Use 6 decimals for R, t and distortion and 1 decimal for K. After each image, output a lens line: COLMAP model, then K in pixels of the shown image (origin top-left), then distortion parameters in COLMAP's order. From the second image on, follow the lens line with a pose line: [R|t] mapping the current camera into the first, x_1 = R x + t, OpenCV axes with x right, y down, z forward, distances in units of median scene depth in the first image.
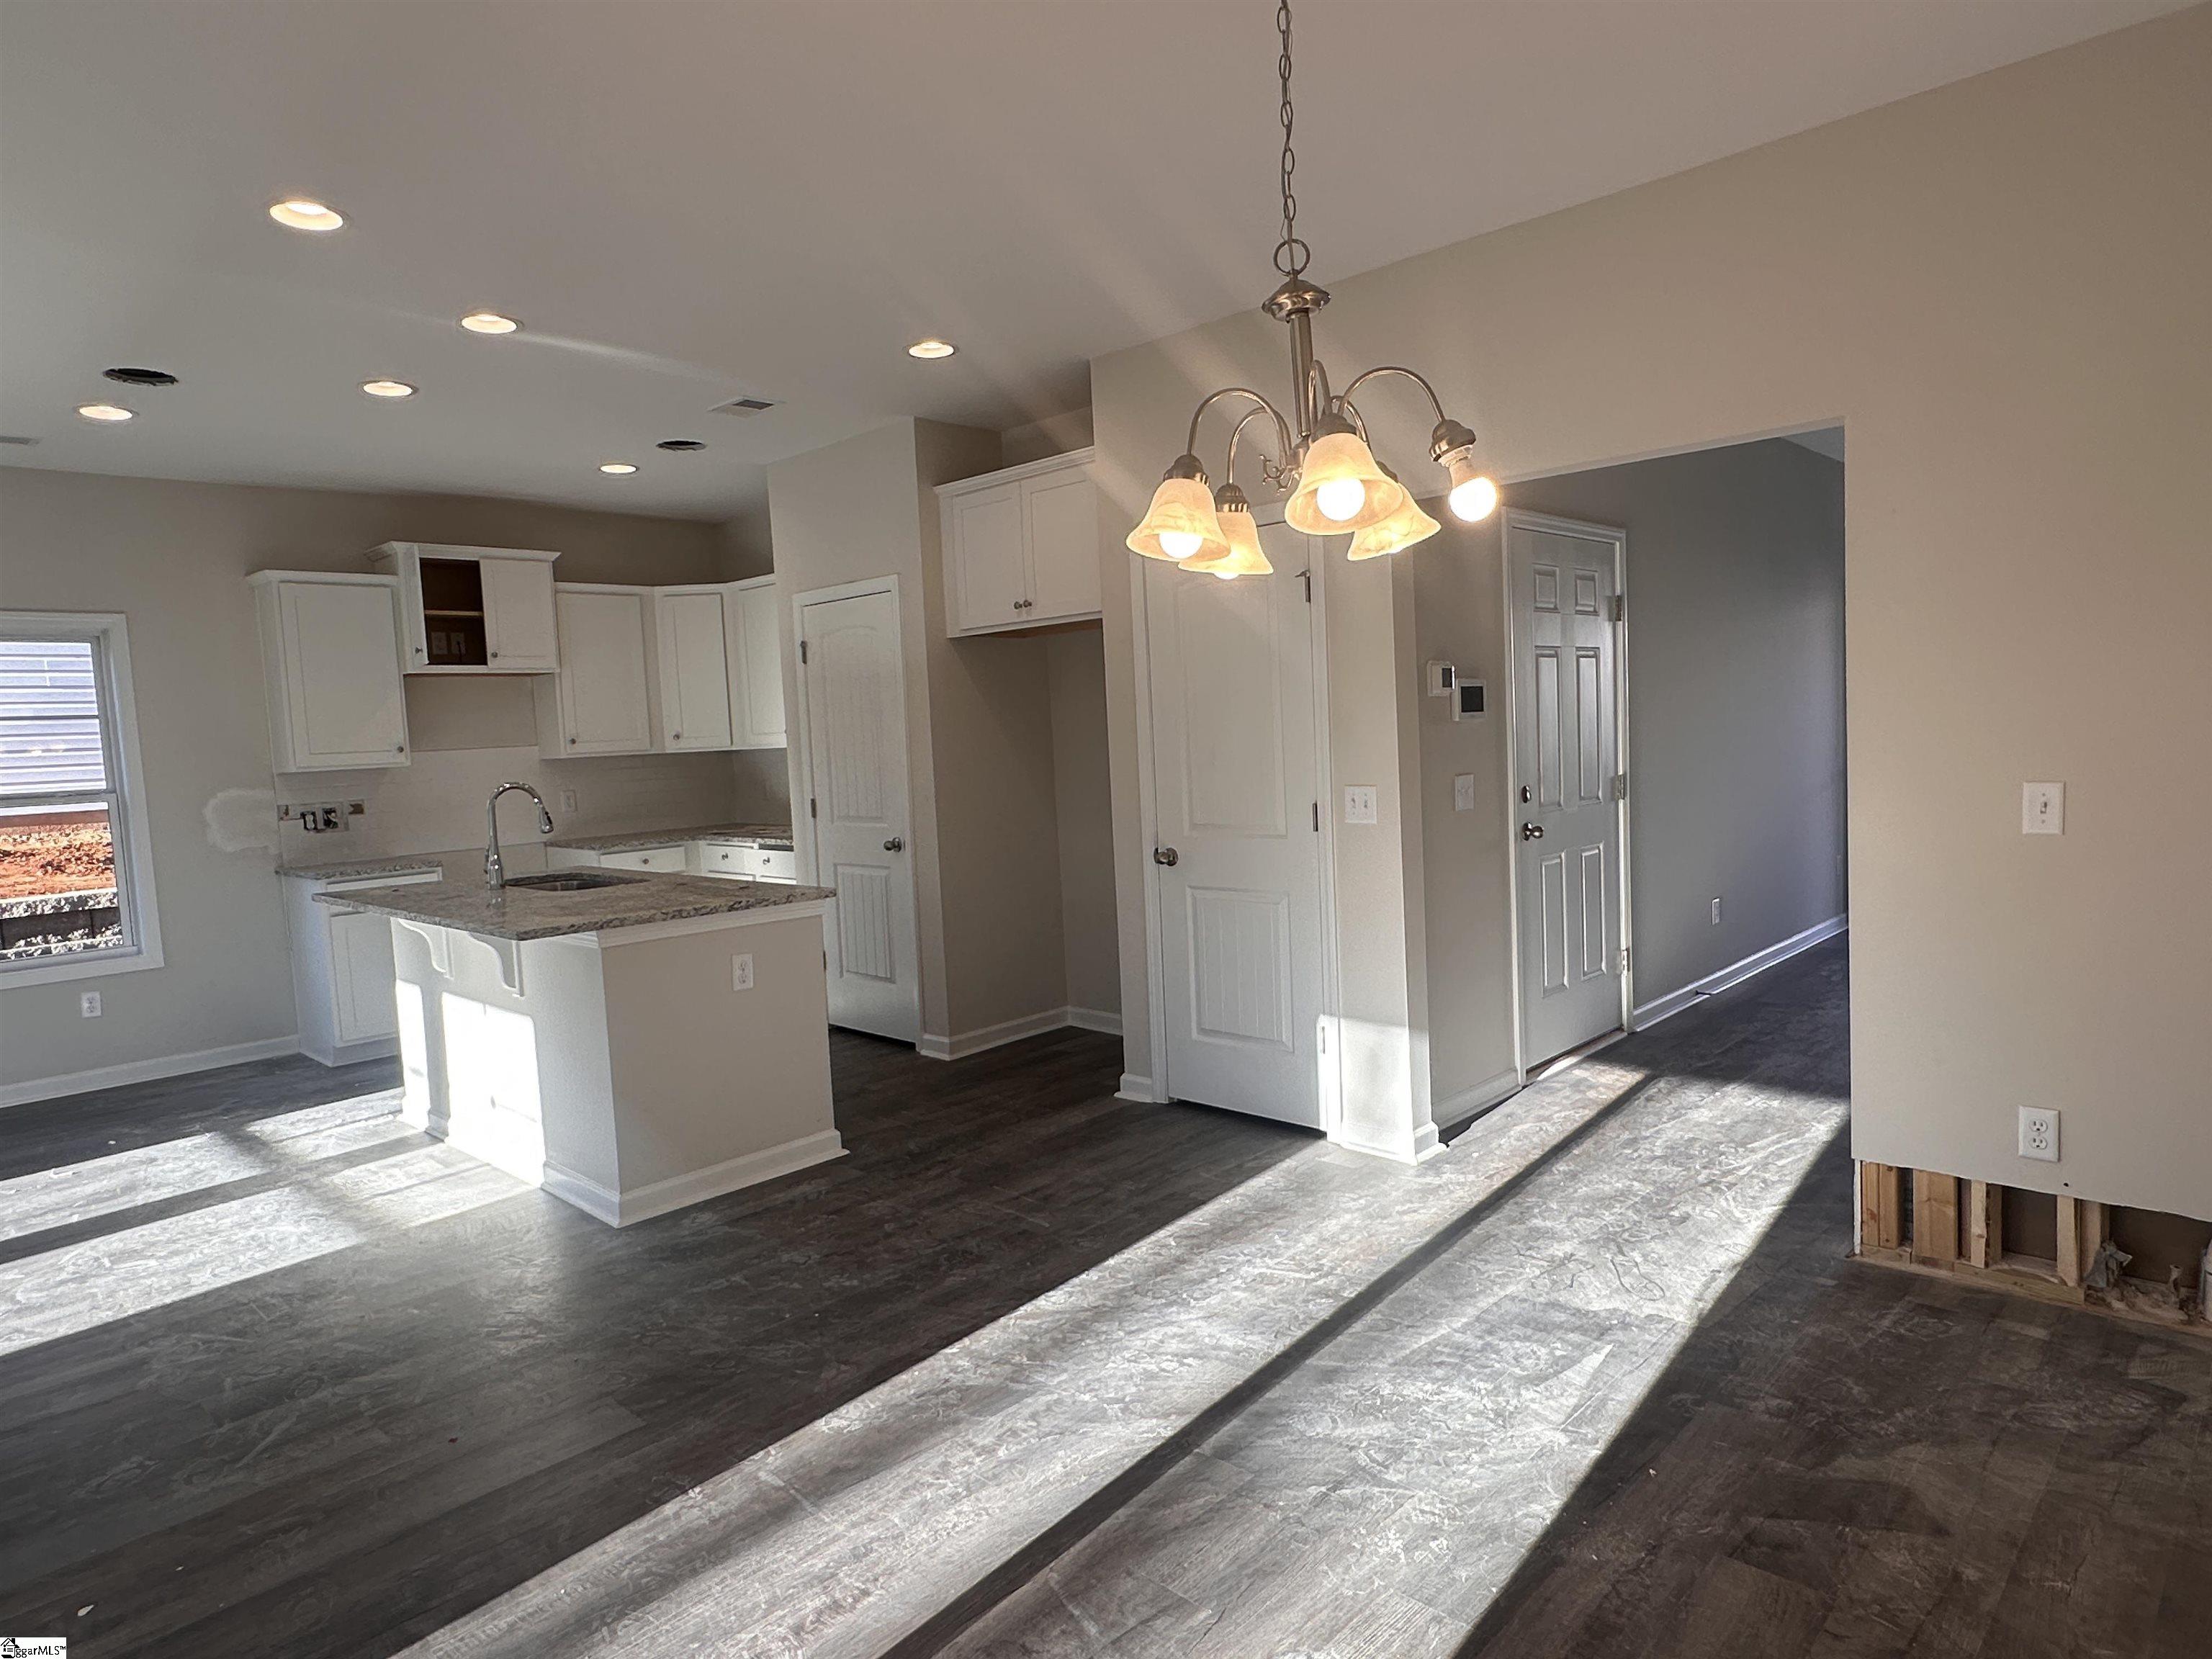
lens RADIAL K [[1322.8, 0, 1106.0], [0, 1322.8, 829.5], [0, 0, 1]] dist [0.002171, 0.001217]
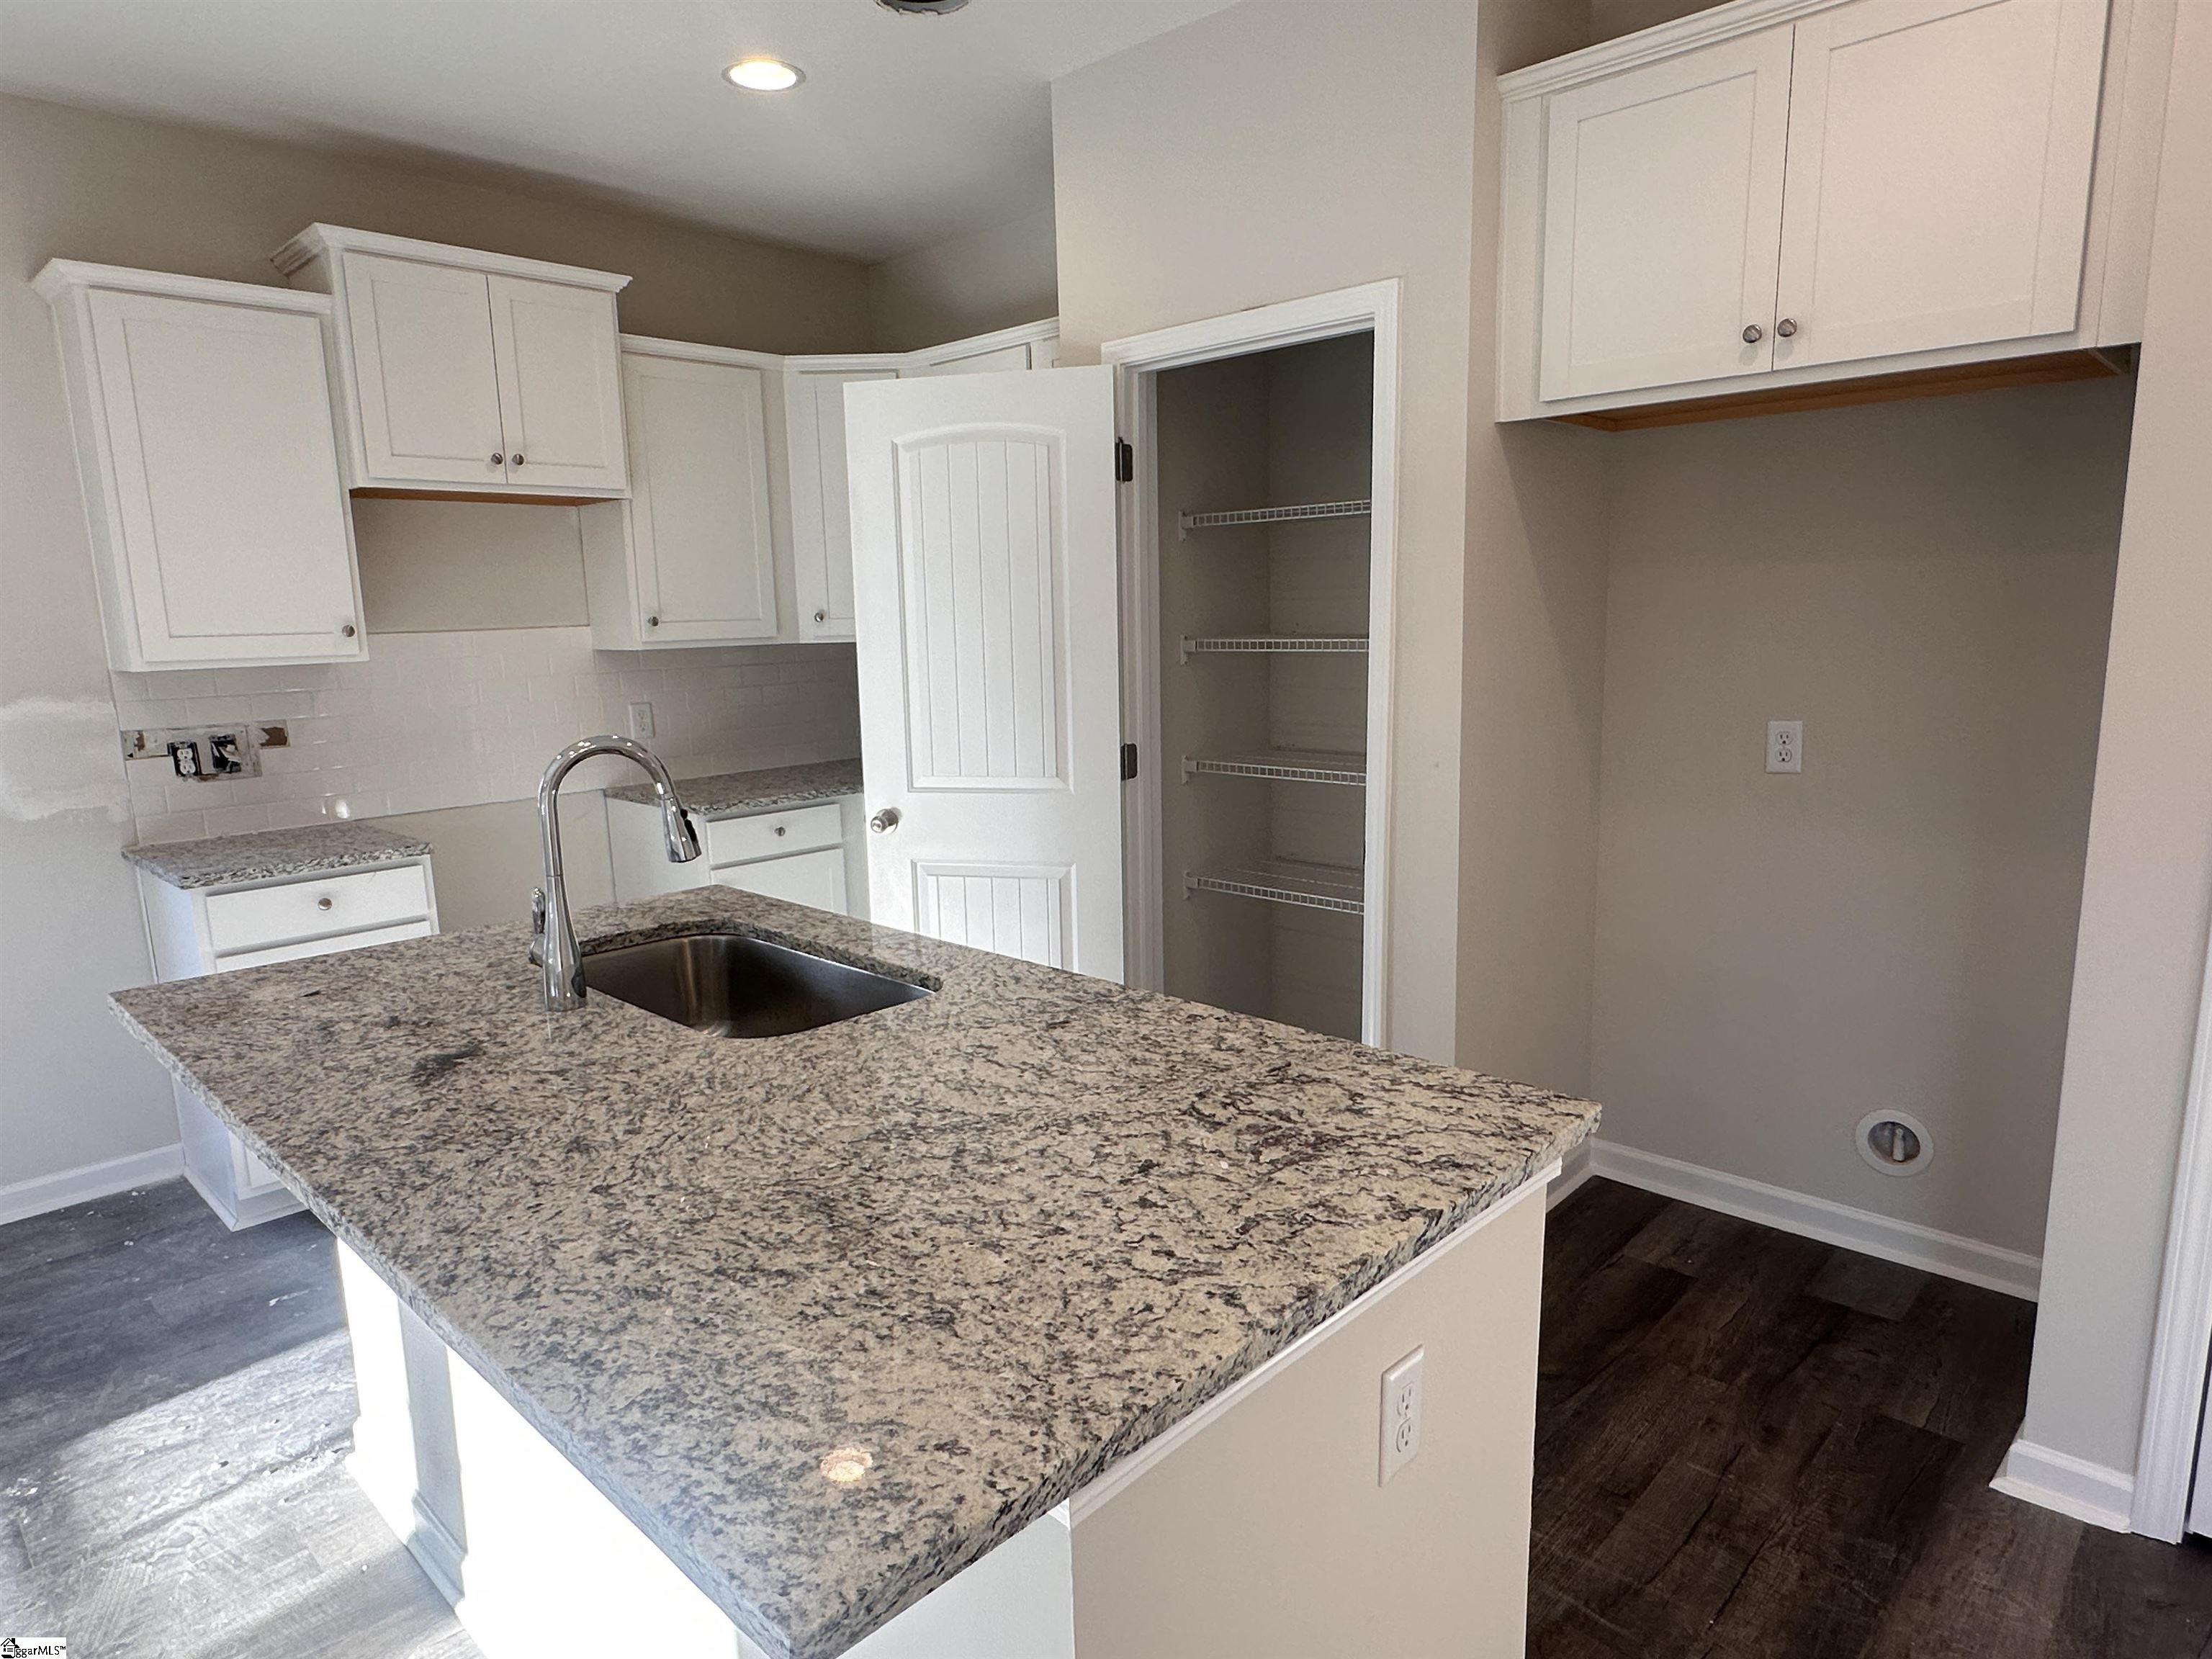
lens RADIAL K [[1302.4, 0, 1106.2], [0, 1302.4, 839.4], [0, 0, 1]] dist [0.000506, -0.000897]
pose [[0.999726, 0.022092, 0.007765, -0.235816], [-0.022746, 0.994939, 0.097877, -0.036368], [-0.005563, -0.098027, 0.995168, 0.480786]]
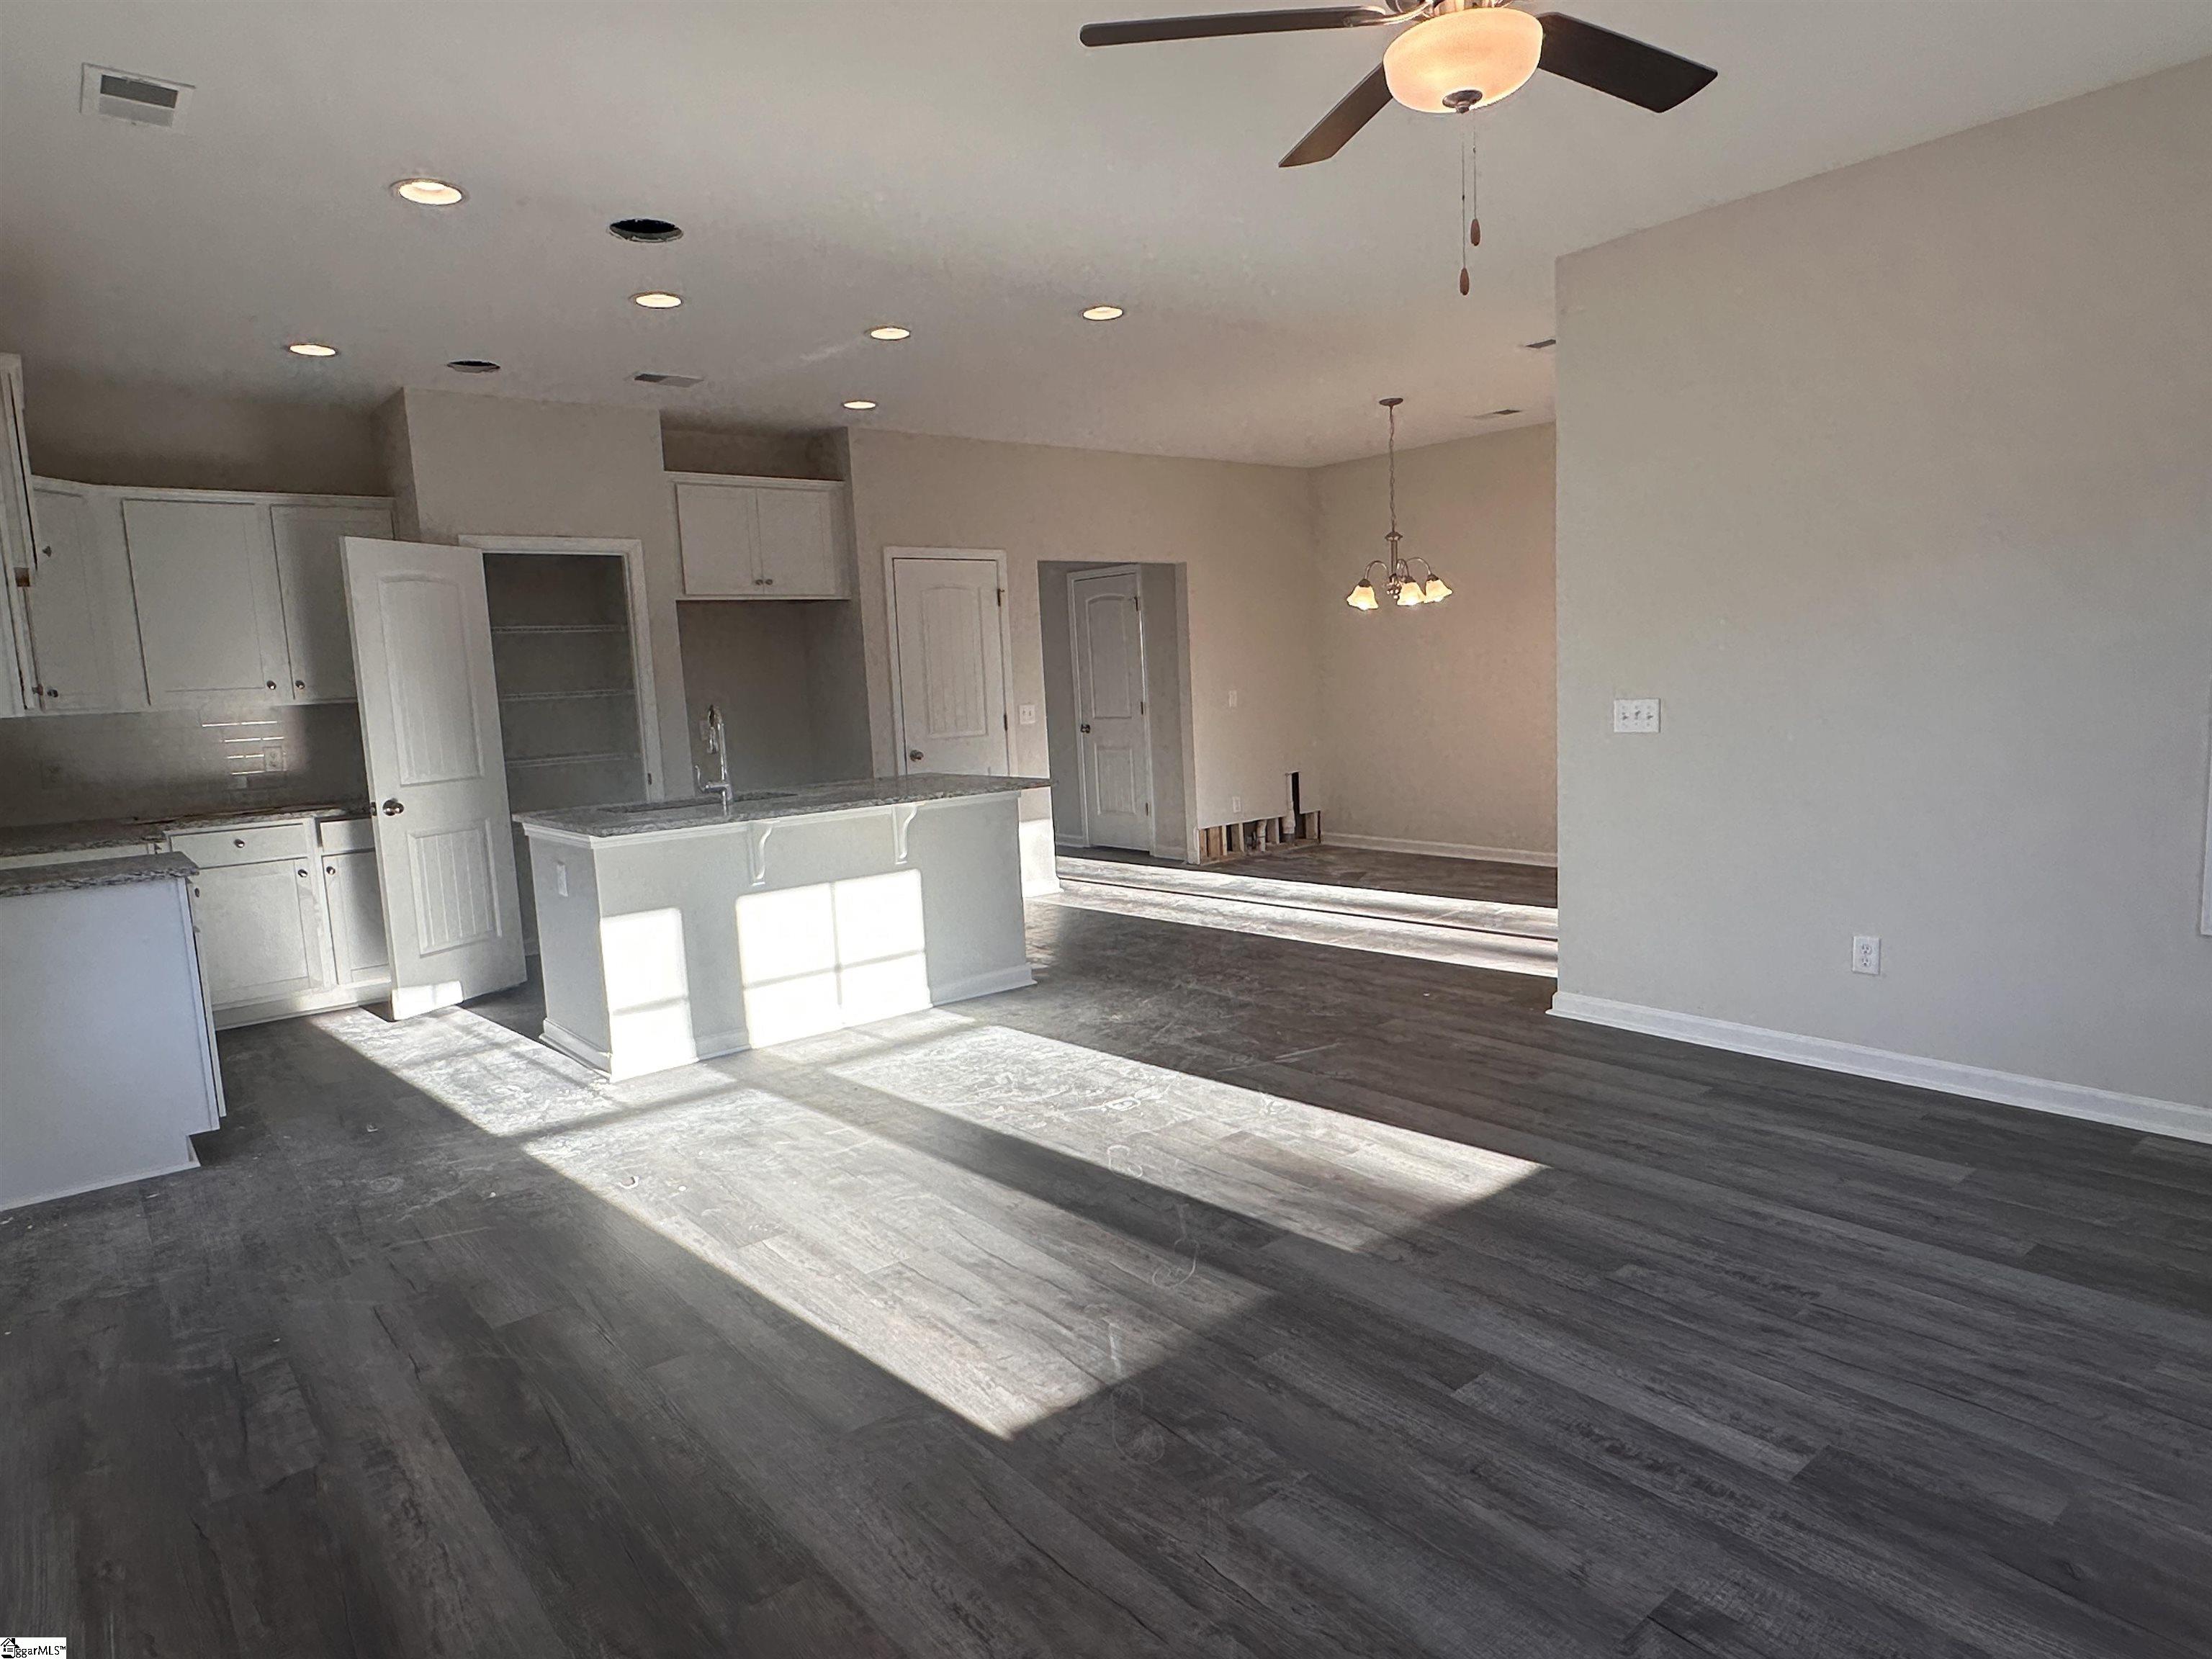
lens RADIAL K [[1302.4, 0, 1106.2], [0, 1302.4, 839.4], [0, 0, 1]] dist [0.000506, -0.000897]
pose [[0.109416, -0.086679, 0.990209, -1.135247], [0.117863, 0.990294, 0.073663, 0.024359], [-0.986983, 0.108649, 0.118571, 0.454972]]
